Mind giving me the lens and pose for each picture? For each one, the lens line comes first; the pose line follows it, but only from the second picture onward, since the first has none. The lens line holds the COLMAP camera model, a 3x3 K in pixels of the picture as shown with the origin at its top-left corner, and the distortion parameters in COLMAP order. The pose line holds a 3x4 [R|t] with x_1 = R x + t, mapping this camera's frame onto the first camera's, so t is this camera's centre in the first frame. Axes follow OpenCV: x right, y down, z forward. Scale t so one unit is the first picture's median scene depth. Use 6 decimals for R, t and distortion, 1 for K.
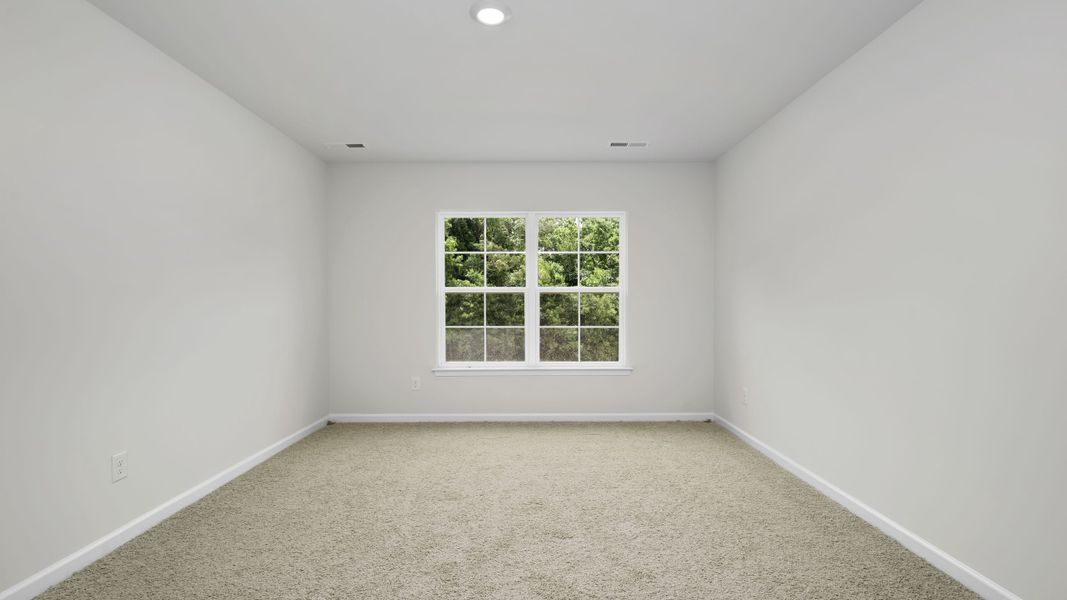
lens RADIAL K [[471.0, 0, 525.2], [0, 471.0, 310.8], [0, 0, 1]] dist [0.022620, -0.000884]
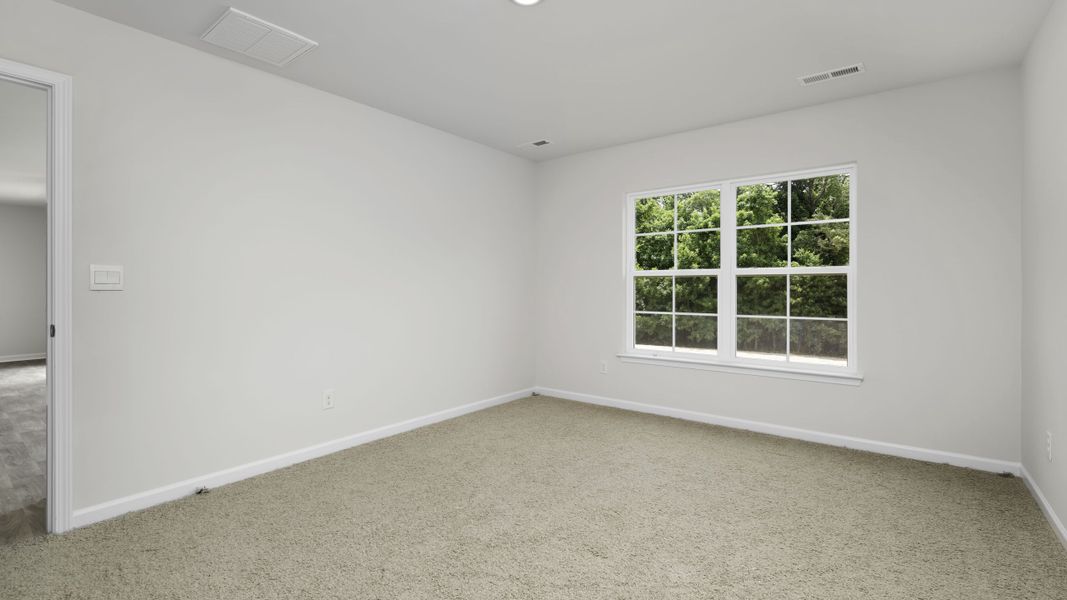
lens RADIAL K [[467.4, 0, 558.9], [0, 467.4, 292.8], [0, 0, 1]] dist [-0.009713, 0.000767]
pose [[0.795614, 0.006083, -0.605773, 0.300455], [-0.008500, 0.999963, -0.001122, -0.003174], [0.605744, 0.006042, 0.795637, 0.148243]]
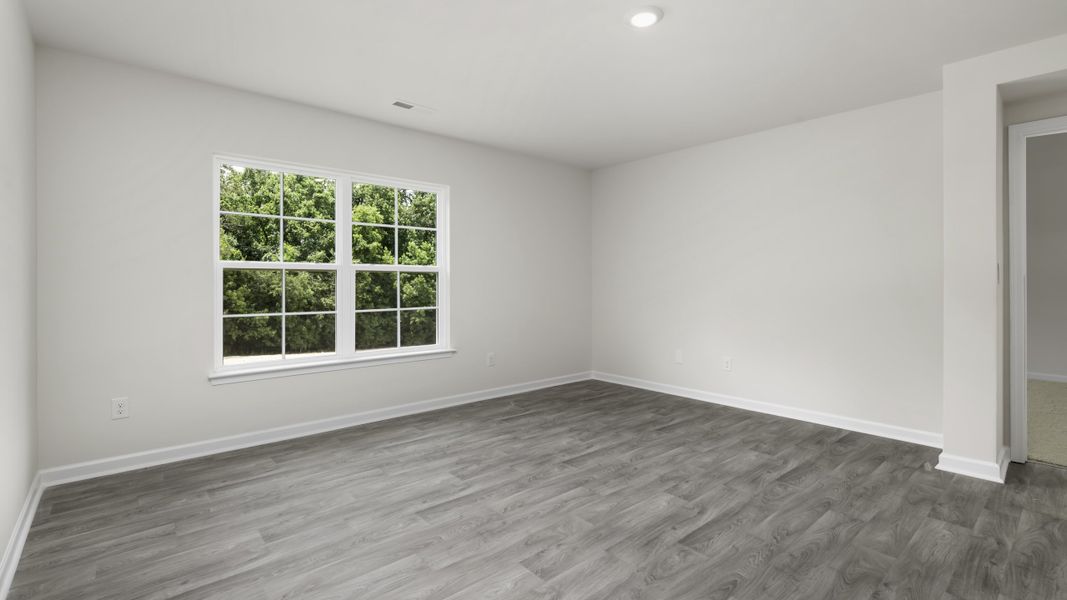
lens RADIAL K [[471.0, 0, 535.1], [0, 471.0, 281.0], [0, 0, 1]] dist [0.022620, -0.000884]
pose [[0.764643, 0.002450, 0.644450, -0.287951], [0.010509, 0.999812, -0.016269, -0.002098], [-0.644369, 0.019213, 0.764474, 0.141829]]
